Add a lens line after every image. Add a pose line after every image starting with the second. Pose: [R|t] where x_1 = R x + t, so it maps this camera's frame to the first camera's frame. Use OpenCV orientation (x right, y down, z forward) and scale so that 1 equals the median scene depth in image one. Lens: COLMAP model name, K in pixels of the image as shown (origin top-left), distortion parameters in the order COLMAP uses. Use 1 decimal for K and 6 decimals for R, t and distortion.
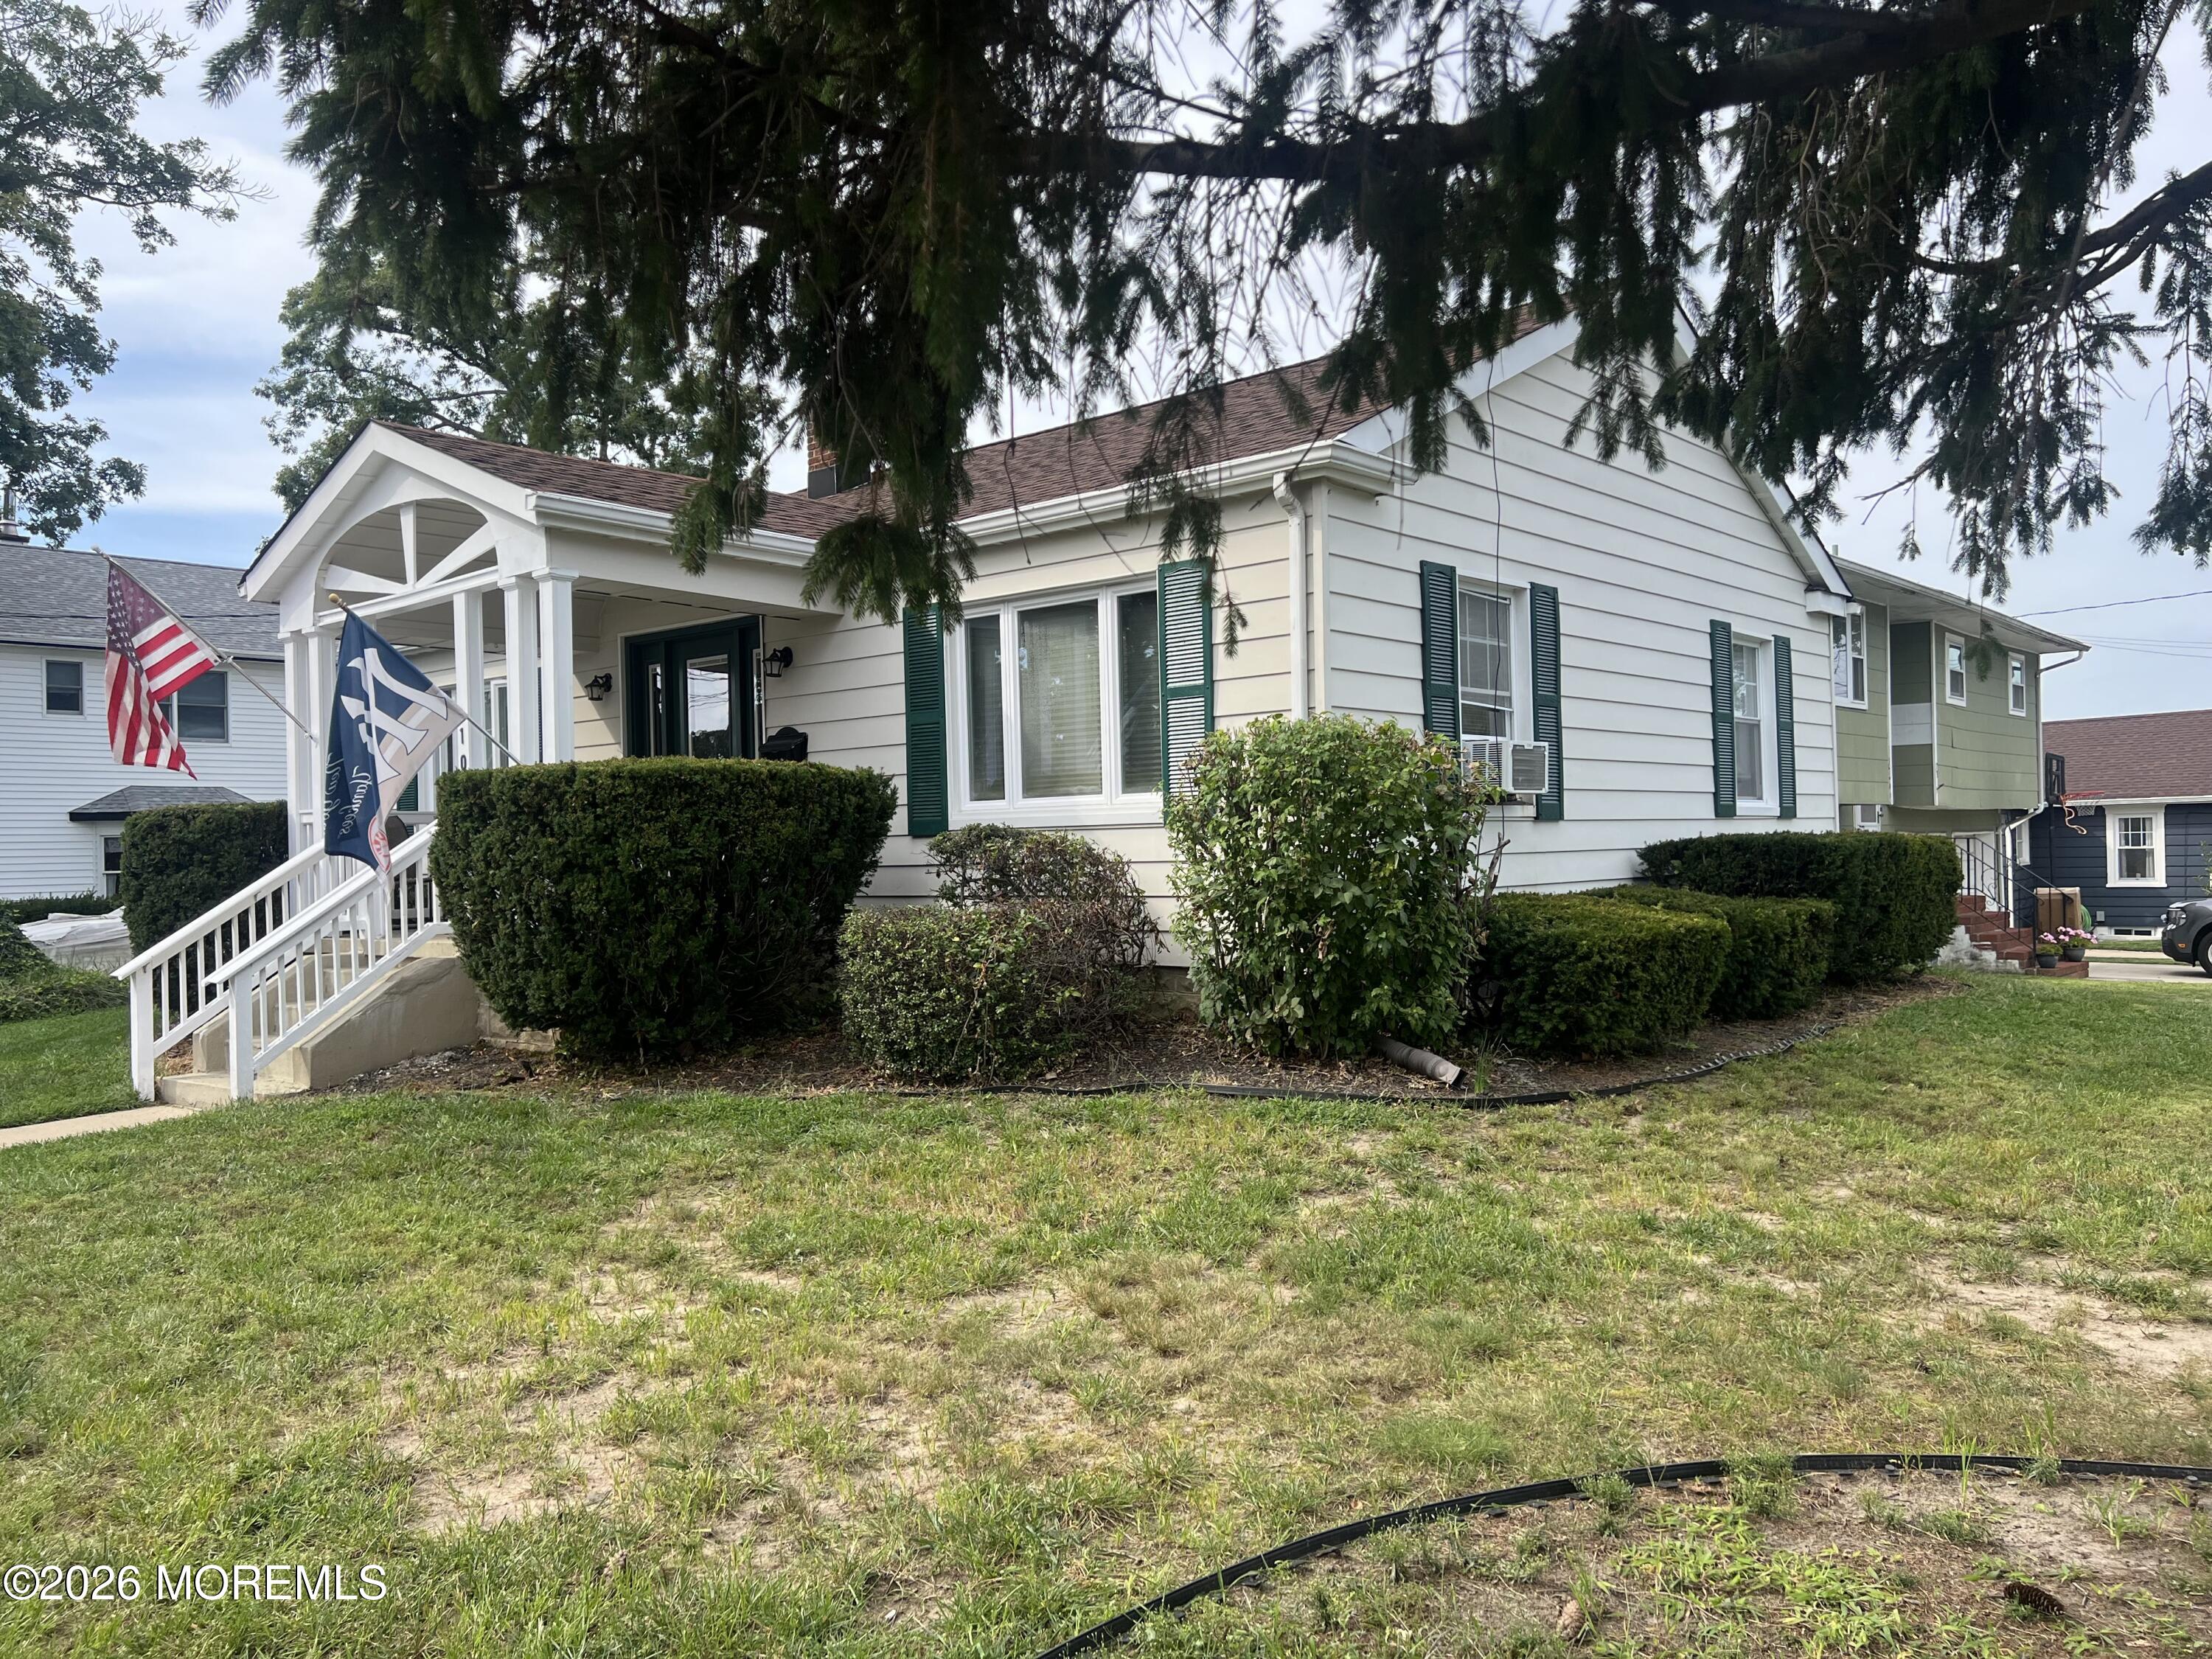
lens RADIAL K [[1618.3, 0, 1106.0], [0, 1618.3, 829.5], [0, 0, 1]] dist [0.002814, -0.001755]
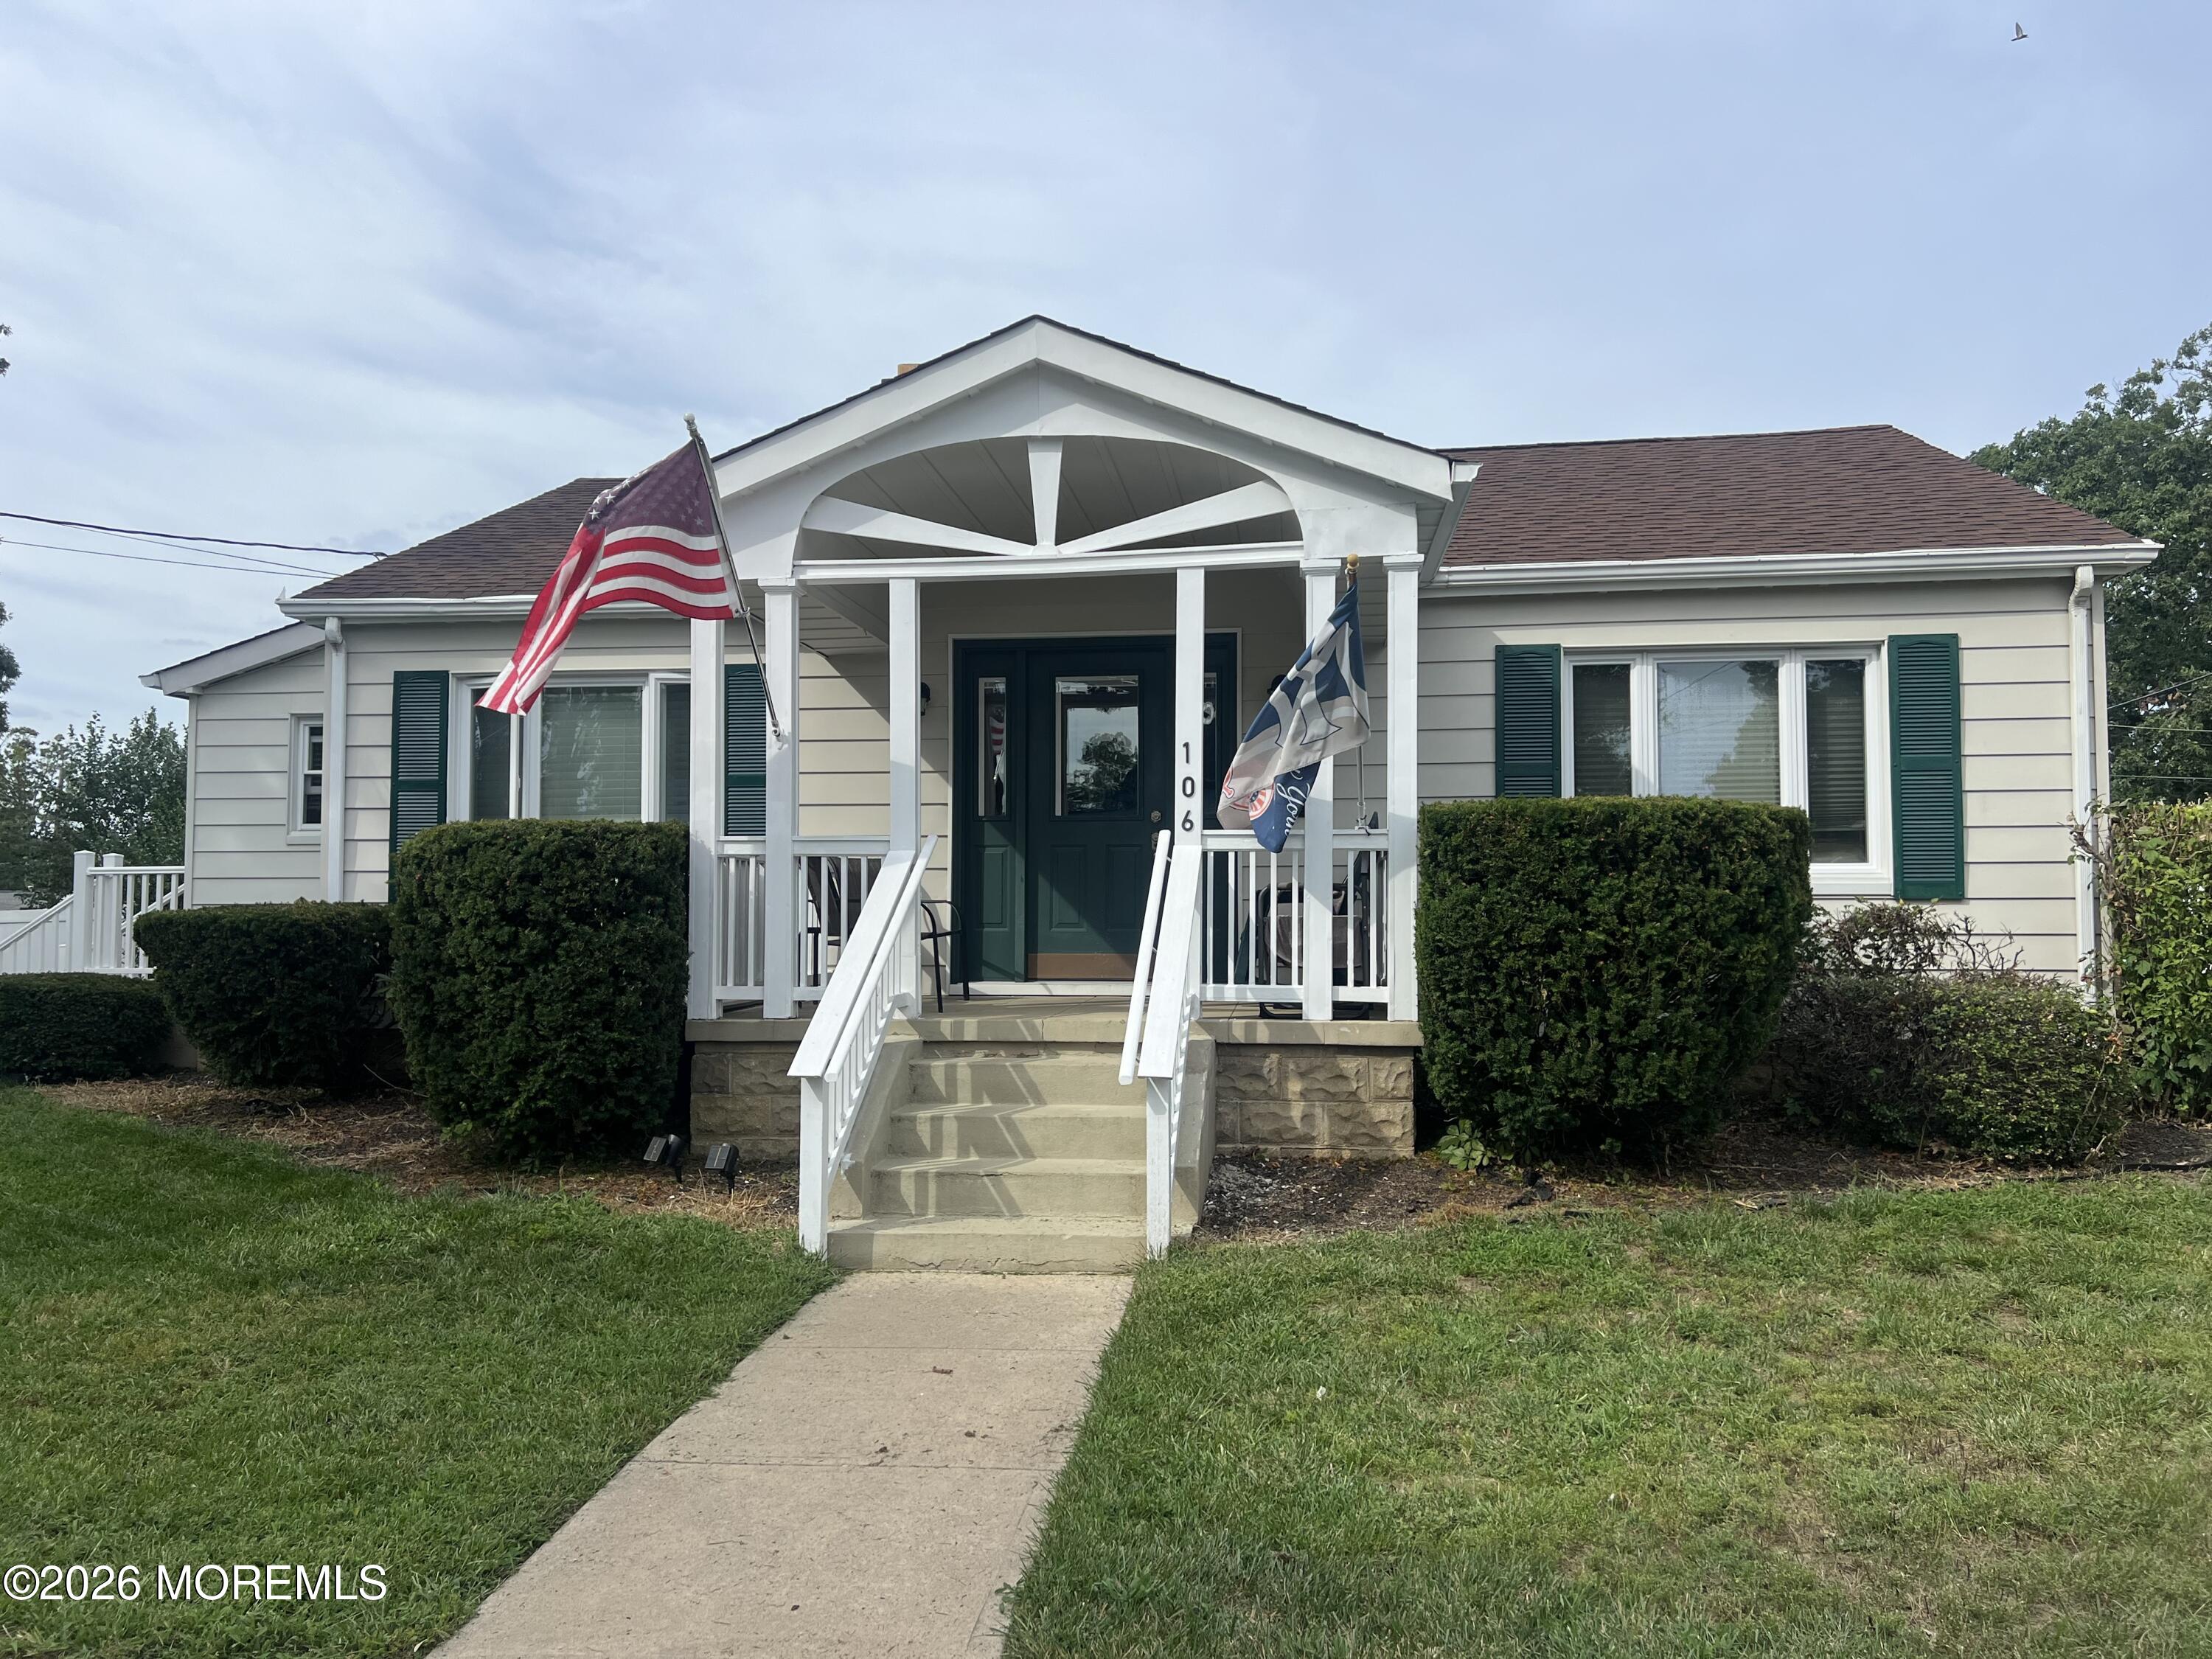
lens RADIAL K [[1618.3, 0, 1106.0], [0, 1618.3, 829.5], [0, 0, 1]] dist [0.002814, -0.001755]
pose [[0.838822, 0.043269, 0.542683, -0.831896], [-0.016542, 0.998402, -0.054036, 0.019278], [-0.544154, 0.036350, 0.838198, 0.381393]]
